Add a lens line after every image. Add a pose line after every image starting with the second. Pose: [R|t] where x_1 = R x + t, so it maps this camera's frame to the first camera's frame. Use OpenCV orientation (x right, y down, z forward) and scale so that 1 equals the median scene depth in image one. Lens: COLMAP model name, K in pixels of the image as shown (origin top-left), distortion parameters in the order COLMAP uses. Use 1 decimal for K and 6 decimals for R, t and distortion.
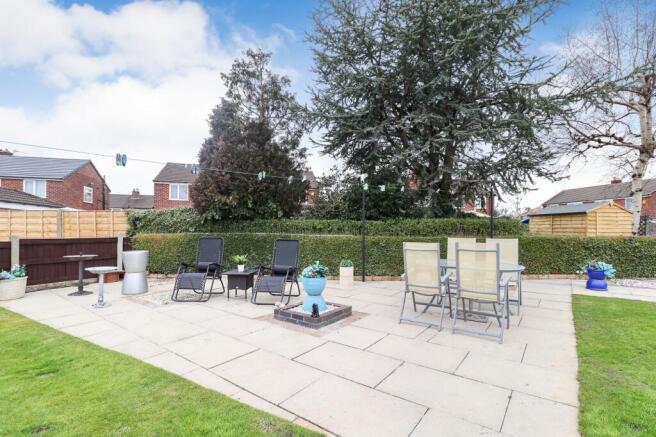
lens RADIAL K [[310.0, 0, 330.7], [0, 310.0, 226.2], [0, 0, 1]] dist [-0.001449, -0.001072]
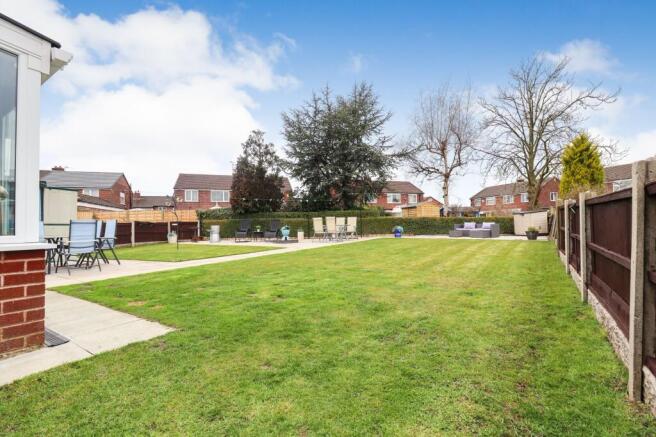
lens RADIAL K [[317.8, 0, 328.0], [0, 317.8, 218.5], [0, 0, 1]] dist [-0.001457, -0.000247]
pose [[0.998116, -0.020571, 0.057807, 0.095672], [0.021083, 0.999744, -0.008262, 0.042906], [-0.057623, 0.009465, 0.998294, -1.113404]]
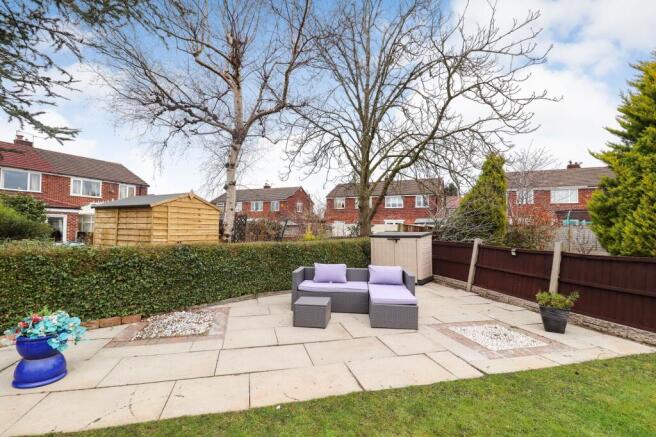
lens RADIAL K [[310.0, 0, 330.7], [0, 310.0, 226.2], [0, 0, 1]] dist [-0.001449, -0.001072]
pose [[0.610932, 0.005691, 0.791663, 0.528099], [-0.015331, 0.999872, 0.004643, -0.010591], [-0.791535, -0.014973, 0.610940, 0.296482]]
